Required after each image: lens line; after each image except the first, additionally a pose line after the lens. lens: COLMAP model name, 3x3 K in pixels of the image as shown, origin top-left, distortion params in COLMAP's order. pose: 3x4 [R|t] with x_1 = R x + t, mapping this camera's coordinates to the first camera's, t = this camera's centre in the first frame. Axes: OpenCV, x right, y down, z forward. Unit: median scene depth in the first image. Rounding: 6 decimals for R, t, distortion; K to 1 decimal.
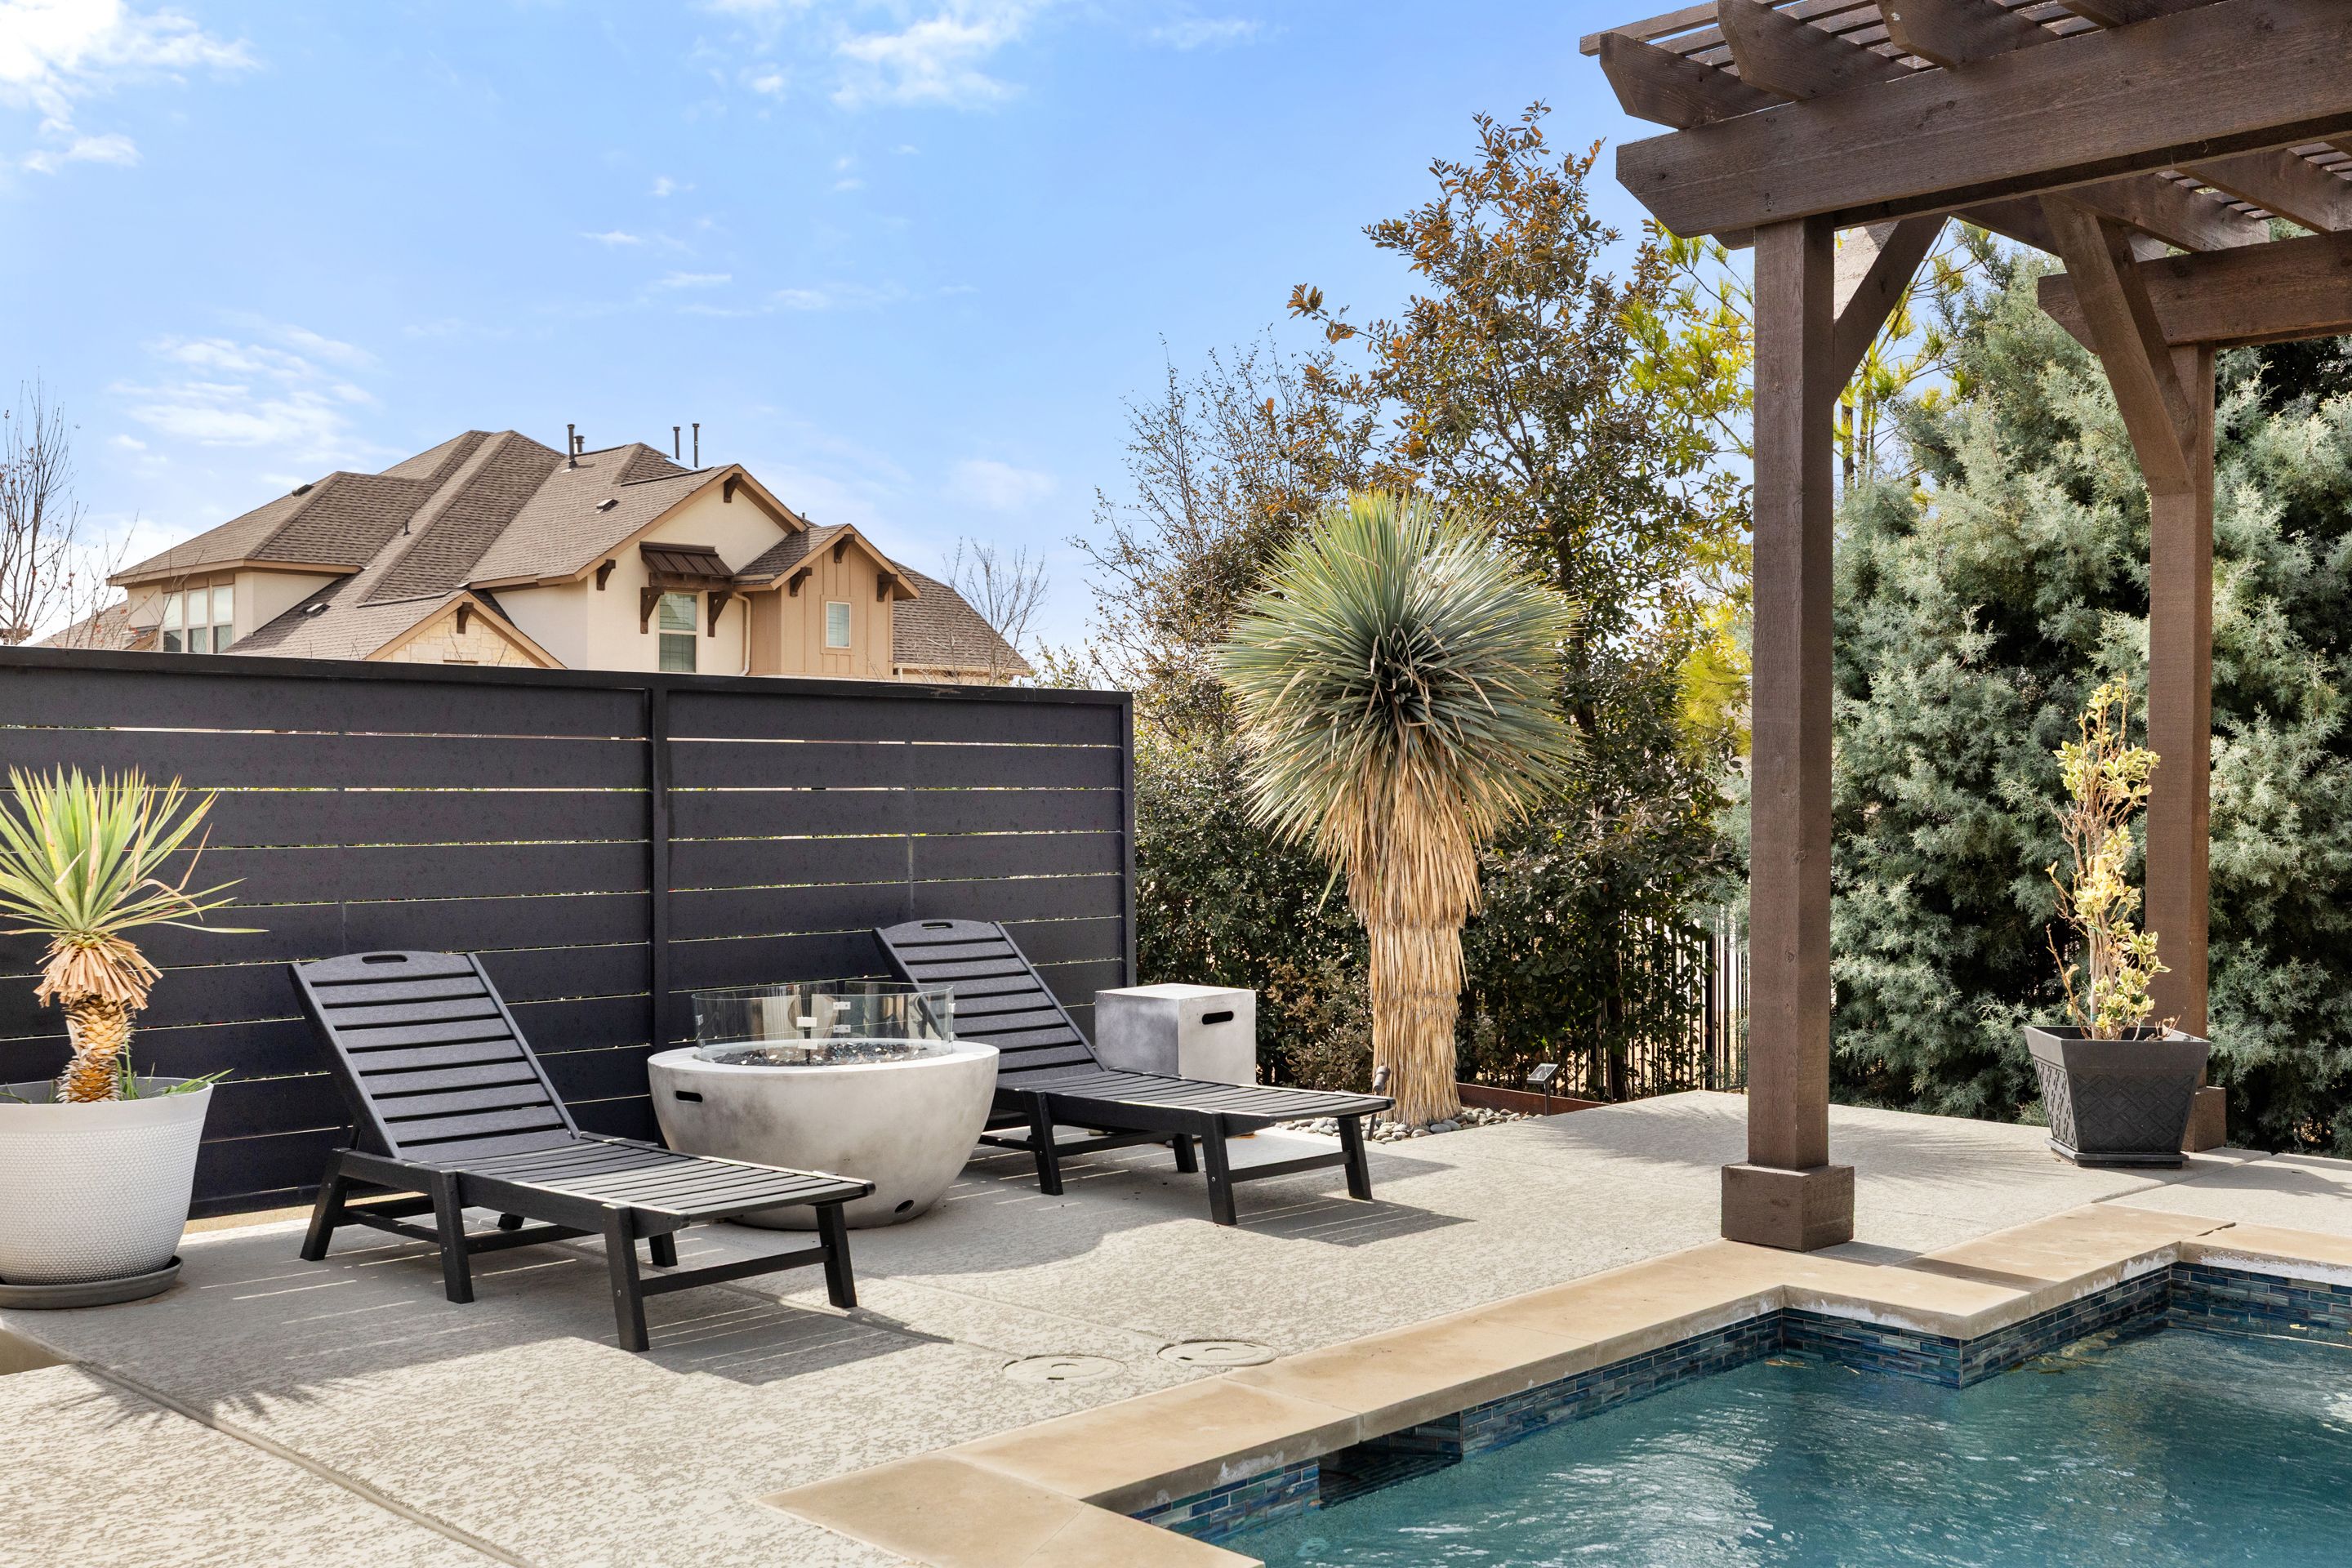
lens RADIAL K [[2262.6, 0, 1174.5], [0, 2262.6, 786.6], [0, 0, 1]] dist [0.005971, 0.000000]
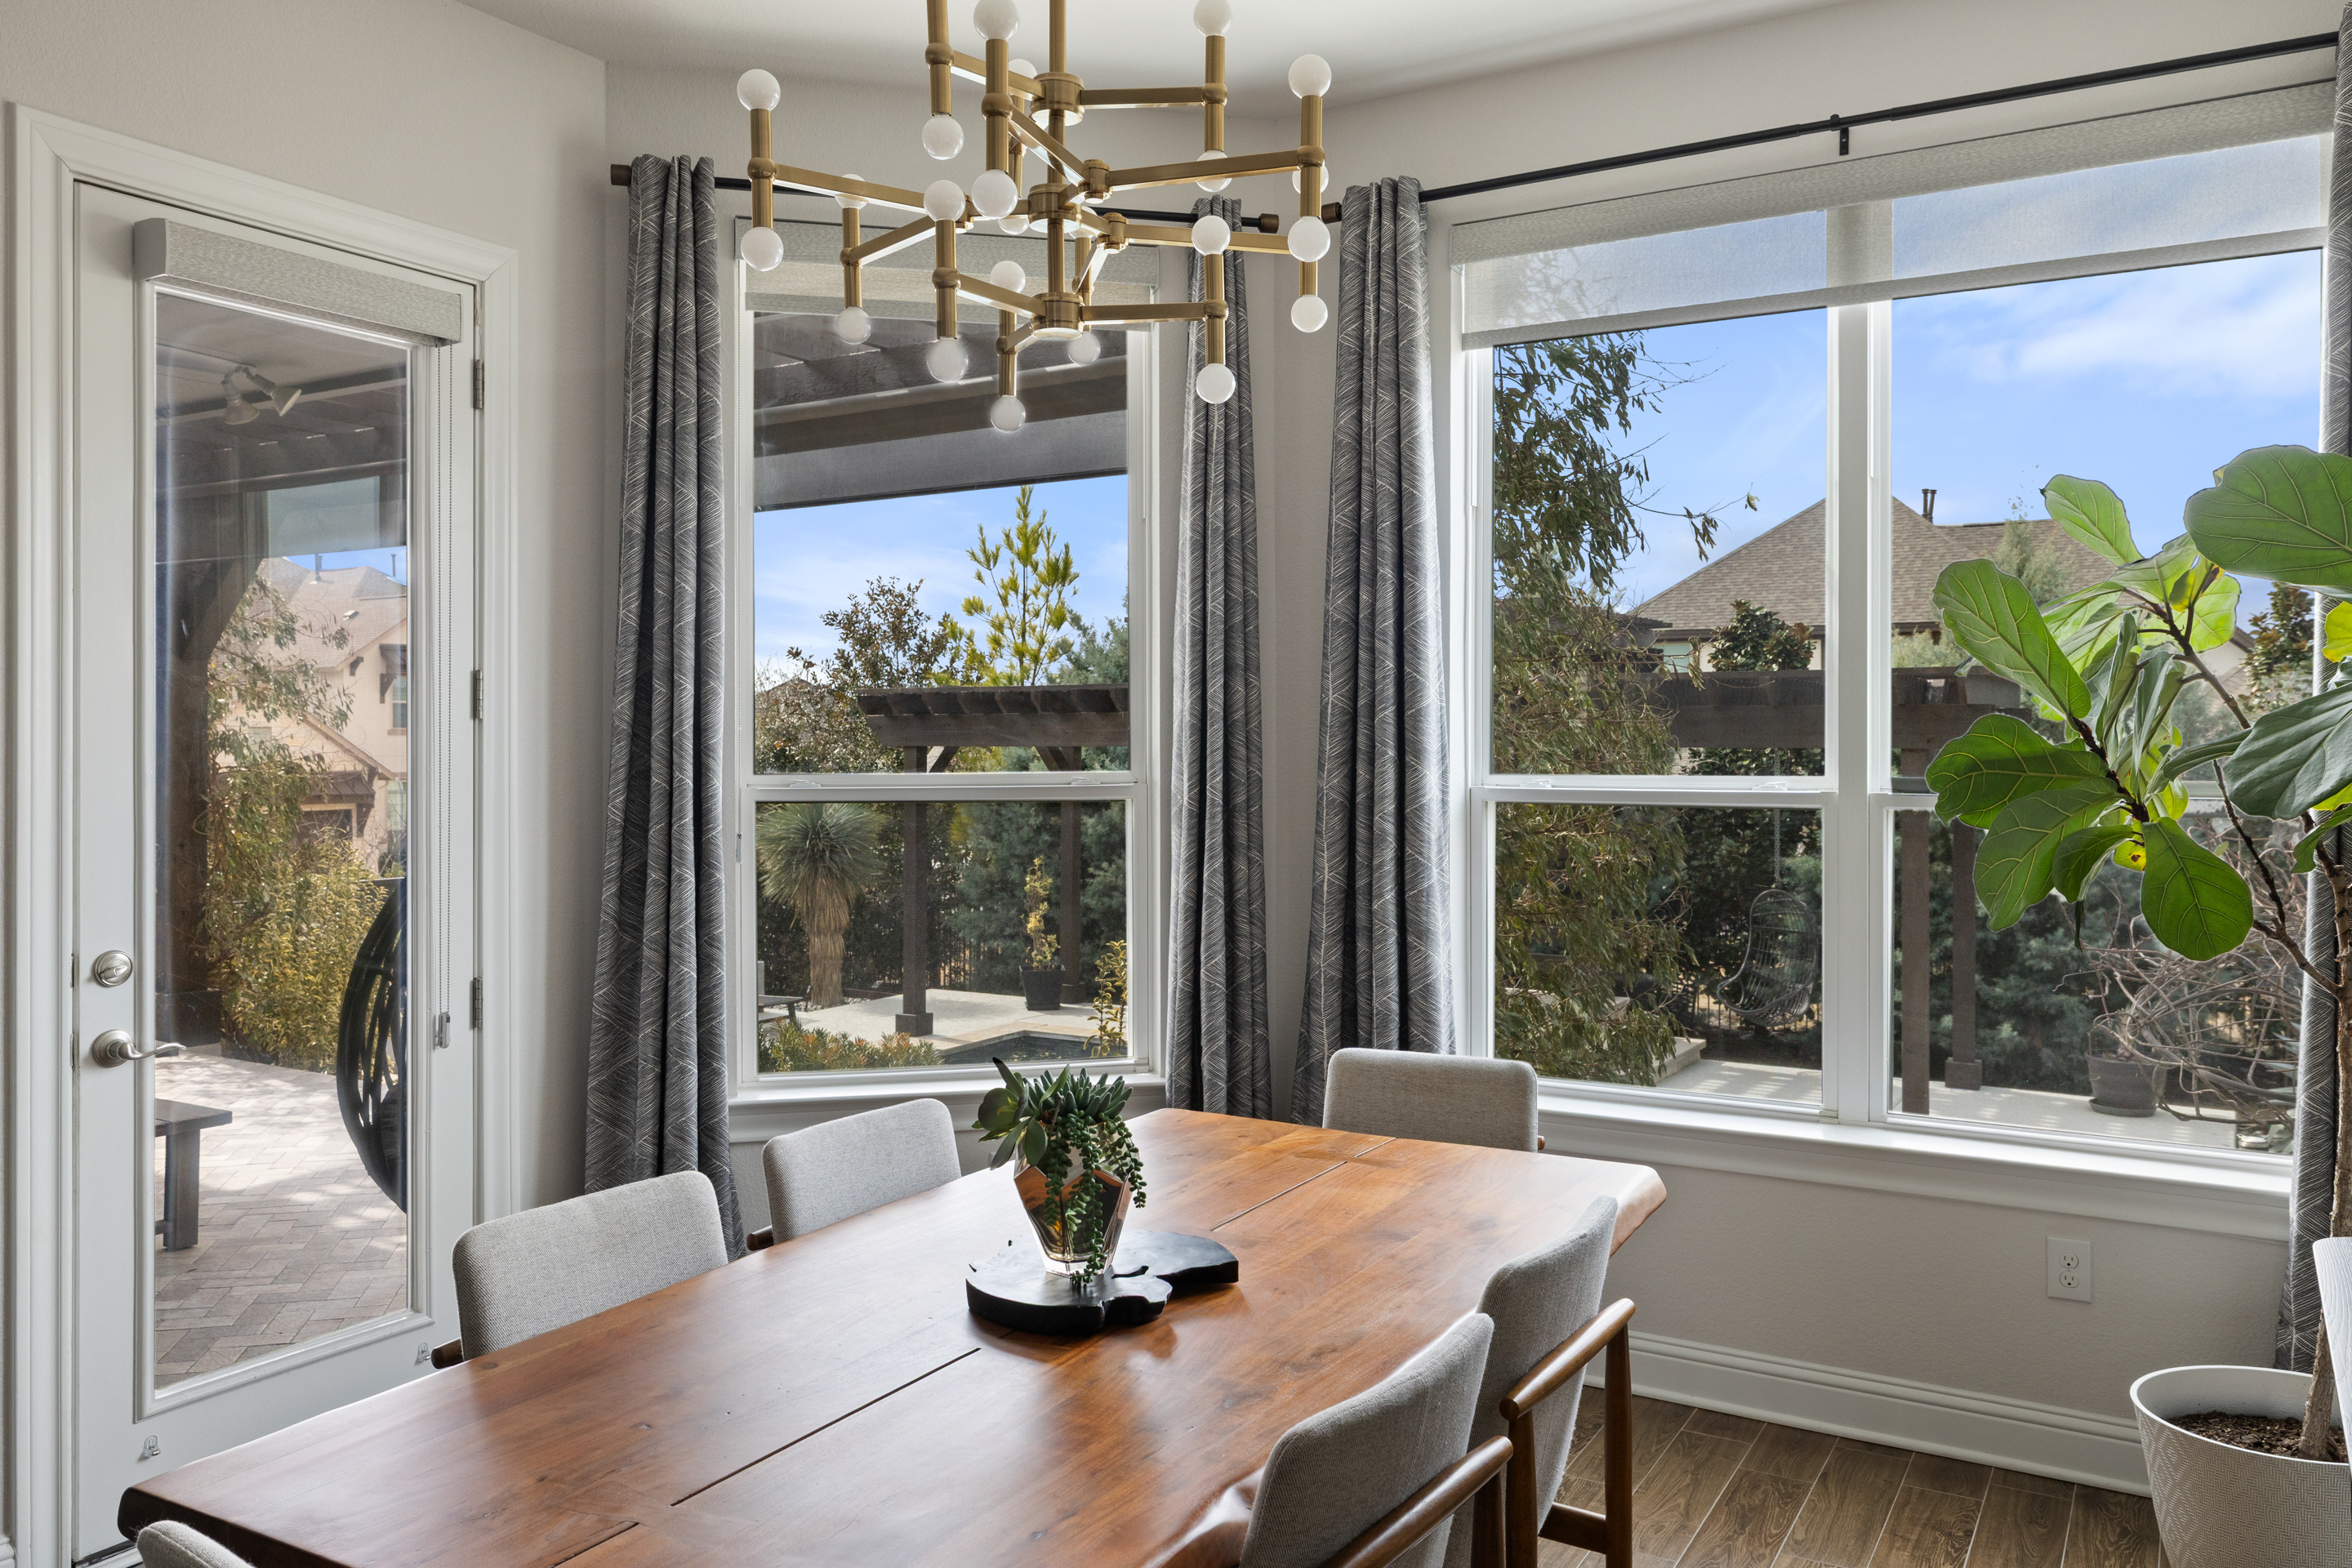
lens RADIAL K [[1742.6, 0, 1170.4], [0, 1742.6, 773.4], [0, 0, 1]] dist [0.003303, 0.000599]
pose [[0.971069, -0.006620, 0.238706, 0.006018], [0.002289, 0.999828, 0.018420, -0.122416], [-0.238787, -0.017340, 0.970917, -0.825944]]
